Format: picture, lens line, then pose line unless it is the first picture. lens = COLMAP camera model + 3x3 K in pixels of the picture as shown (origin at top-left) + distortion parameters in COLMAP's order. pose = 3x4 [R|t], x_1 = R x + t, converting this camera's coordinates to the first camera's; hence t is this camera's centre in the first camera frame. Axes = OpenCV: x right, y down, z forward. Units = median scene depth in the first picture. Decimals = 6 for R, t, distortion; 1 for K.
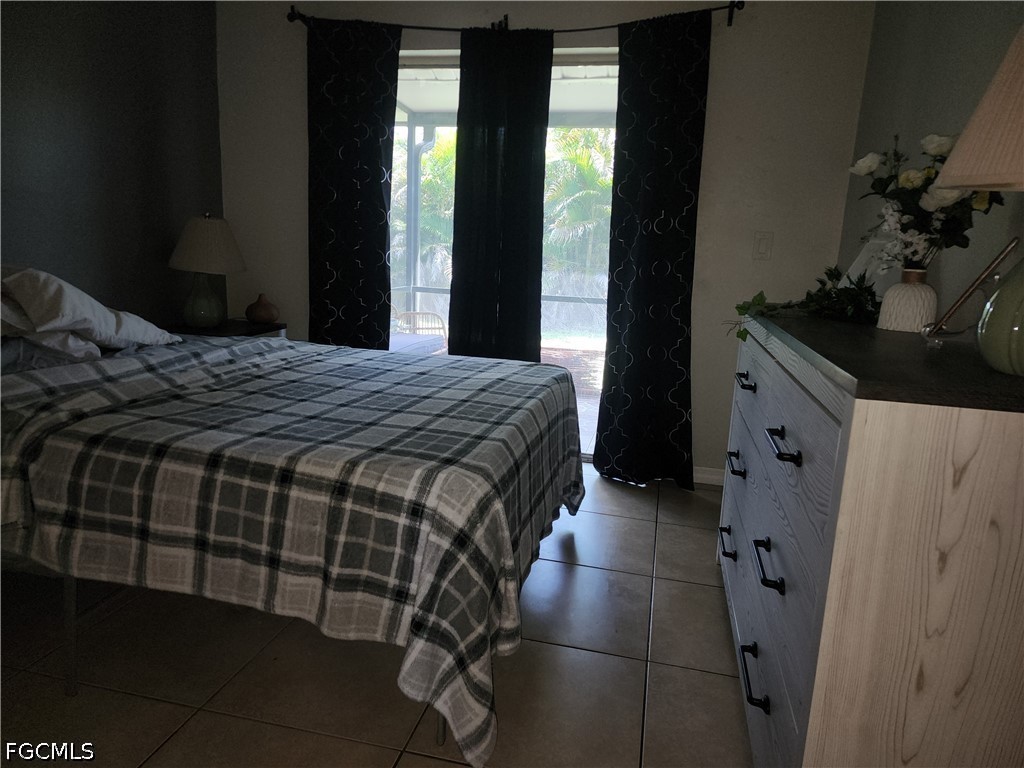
lens RADIAL K [[683.9, 0, 512.0], [0, 683.9, 384.0], [0, 0, 1]] dist [0.038801, -0.005580]
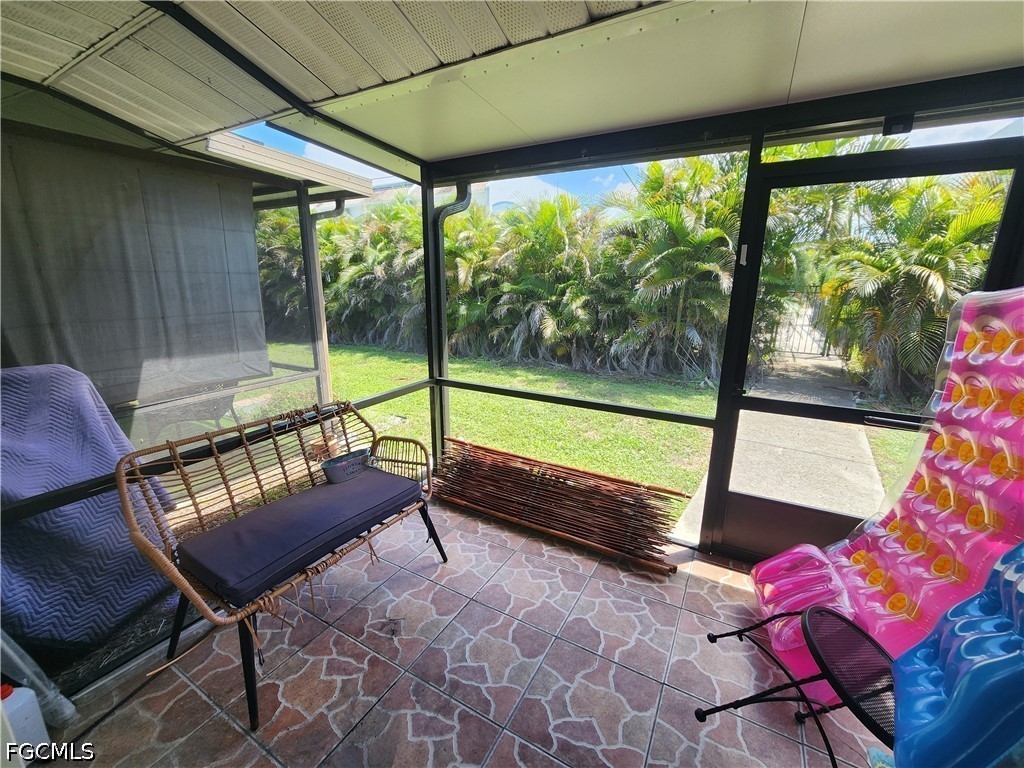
lens RADIAL K [[414.8, 0, 512.0], [0, 414.8, 384.0], [0, 0, 1]] dist [-0.000364, -0.000018]
pose [[0.958682, 0.018448, -0.283881, 0.053573], [-0.011705, 0.999608, 0.025432, -0.094720], [0.284238, -0.021058, 0.958522, 0.340684]]
